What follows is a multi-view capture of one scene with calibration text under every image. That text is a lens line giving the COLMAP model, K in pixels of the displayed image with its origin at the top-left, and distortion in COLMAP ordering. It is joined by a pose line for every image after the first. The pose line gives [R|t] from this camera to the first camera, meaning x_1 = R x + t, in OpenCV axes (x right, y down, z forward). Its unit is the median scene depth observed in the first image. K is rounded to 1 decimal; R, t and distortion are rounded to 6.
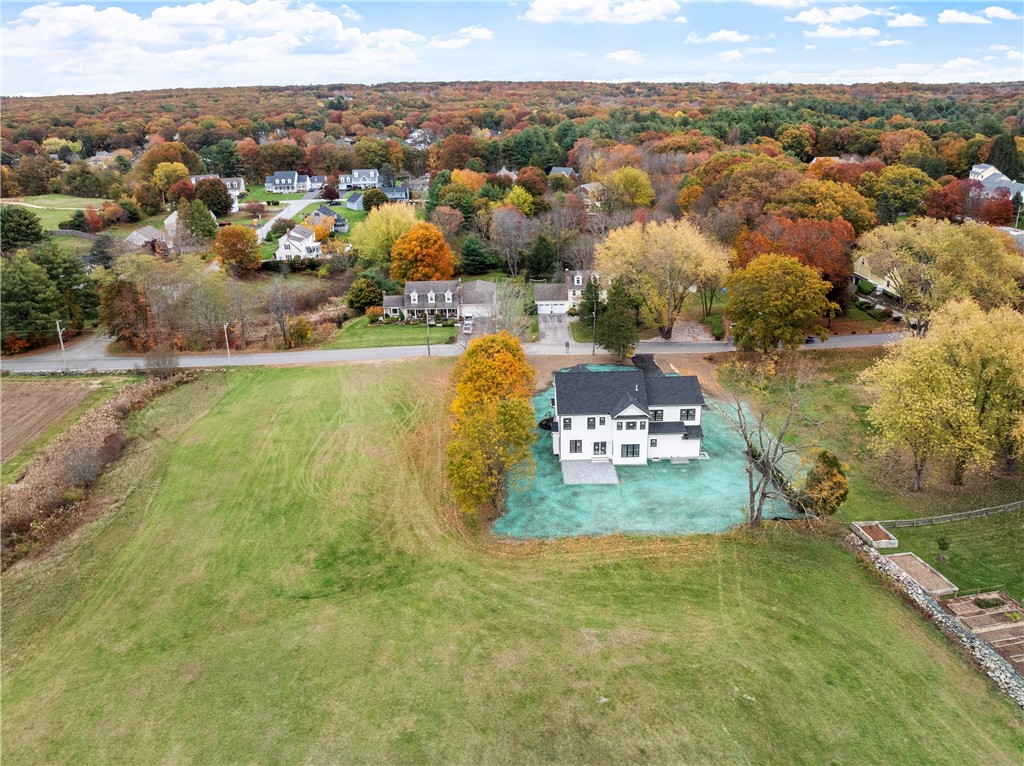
lens RADIAL K [[721.0, 0, 517.2], [0, 721.0, 377.5], [0, 0, 1]] dist [-0.042319, 0.007726]
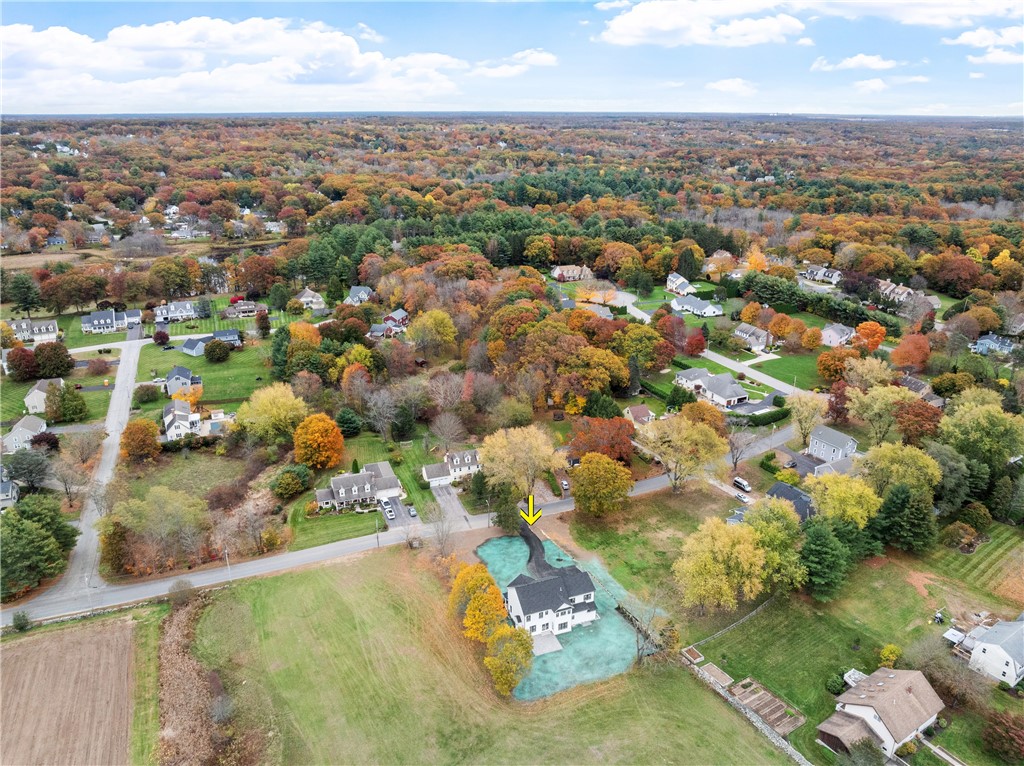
lens RADIAL K [[711.5, 0, 494.6], [0, 711.5, 381.4], [0, 0, 1]] dist [-0.044532, -0.001162]
pose [[0.935973, -0.110768, 0.334193, -0.523688], [0.107861, 0.993791, 0.027305, -0.569788], [-0.335143, 0.010489, 0.942109, -0.612974]]
